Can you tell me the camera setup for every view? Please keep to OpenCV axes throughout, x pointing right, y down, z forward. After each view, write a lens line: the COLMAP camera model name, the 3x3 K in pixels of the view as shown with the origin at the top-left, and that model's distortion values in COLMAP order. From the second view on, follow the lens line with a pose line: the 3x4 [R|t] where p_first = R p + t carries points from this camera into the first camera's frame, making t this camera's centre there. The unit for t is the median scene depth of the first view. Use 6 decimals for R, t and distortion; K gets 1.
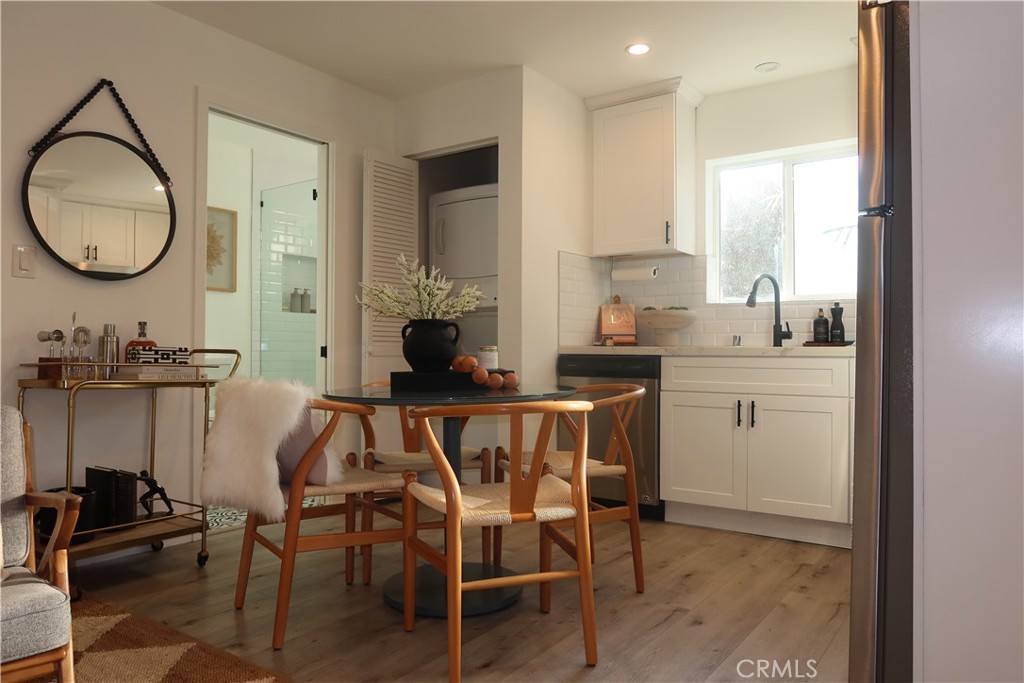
lens RADIAL K [[699.9, 0, 503.2], [0, 699.9, 343.6], [0, 0, 1]] dist [-0.029236, 0.001639]
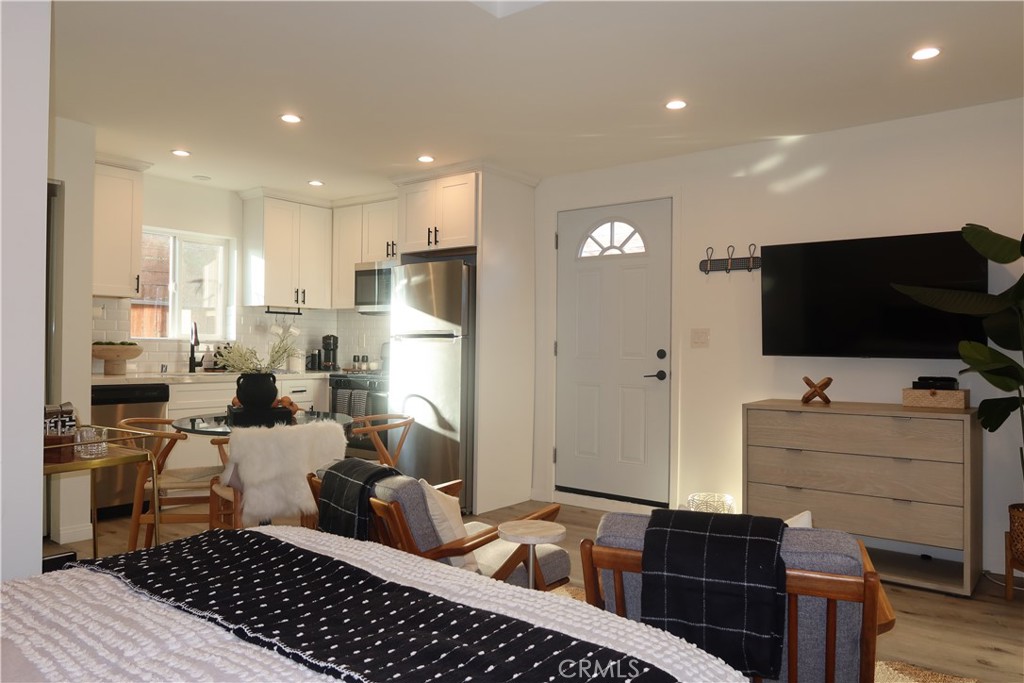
lens RADIAL K [[699.9, 0, 514.5], [0, 699.9, 348.9], [0, 0, 1]] dist [-0.029236, 0.001639]
pose [[0.060847, -0.005531, 0.998132, -0.994542], [-0.024864, 0.999666, 0.007055, -0.070234], [-0.997837, -0.025247, 0.060689, 0.256465]]
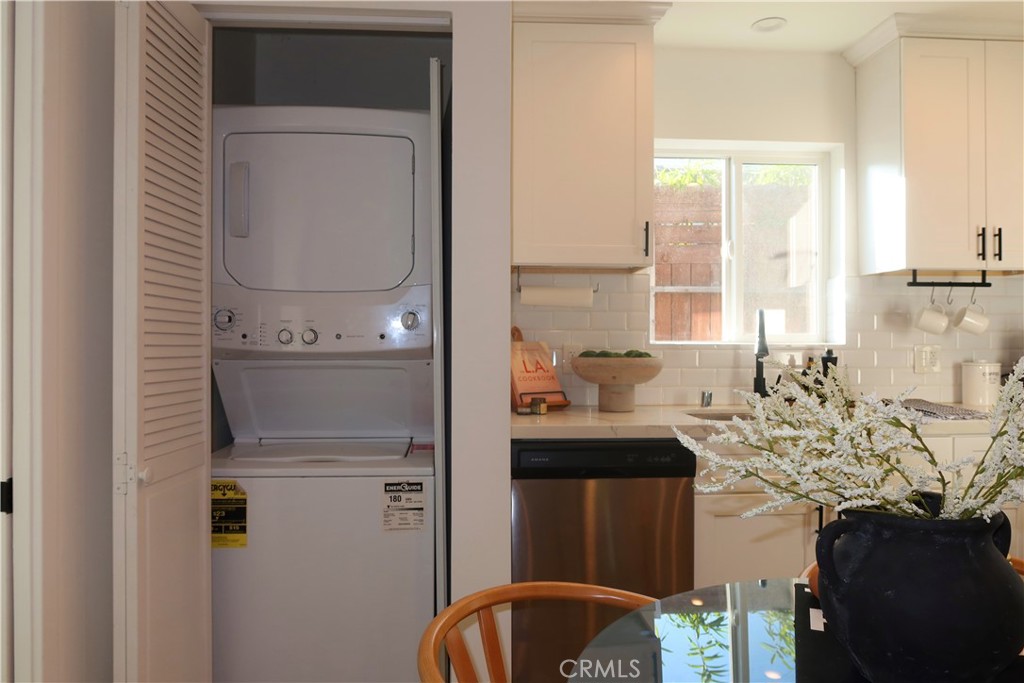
lens RADIAL K [[699.9, 0, 509.3], [0, 699.9, 346.4], [0, 0, 1]] dist [-0.029236, 0.001639]
pose [[0.784224, -0.005950, 0.620449, -0.276435], [-0.002029, 0.999924, 0.012154, -0.069004], [-0.620474, -0.010791, 0.784153, 0.587033]]
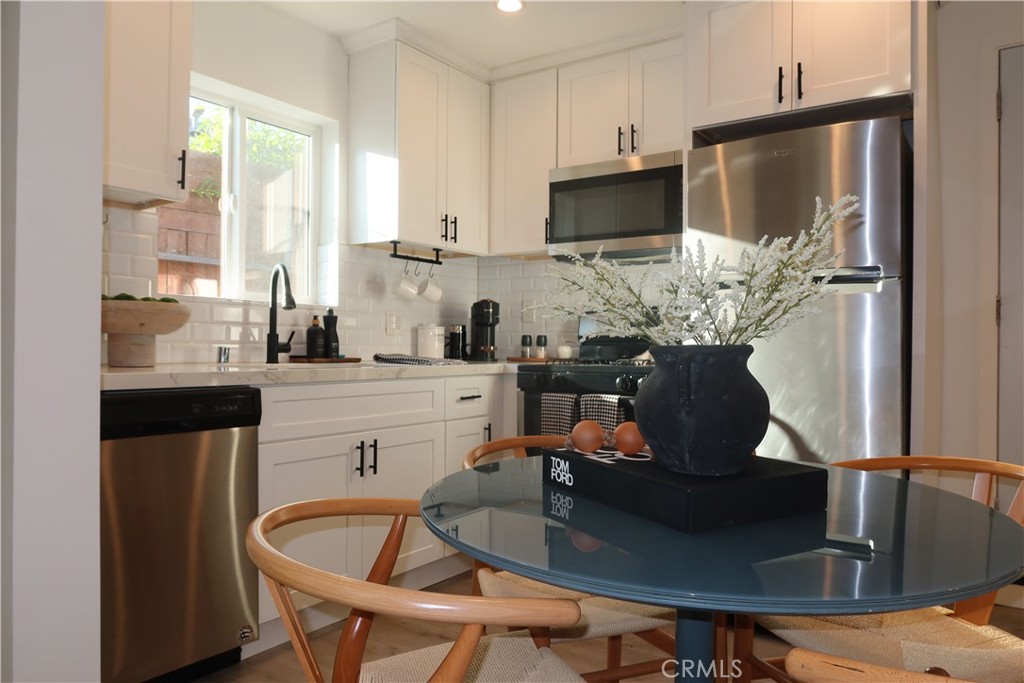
lens RADIAL K [[699.9, 0, 509.1], [0, 699.9, 346.6], [0, 0, 1]] dist [-0.029236, 0.001639]
pose [[0.014098, -0.003227, 0.999895, -0.344212], [-0.018555, 0.999822, 0.003488, -0.020500], [-0.999728, -0.018602, 0.014035, 0.743021]]
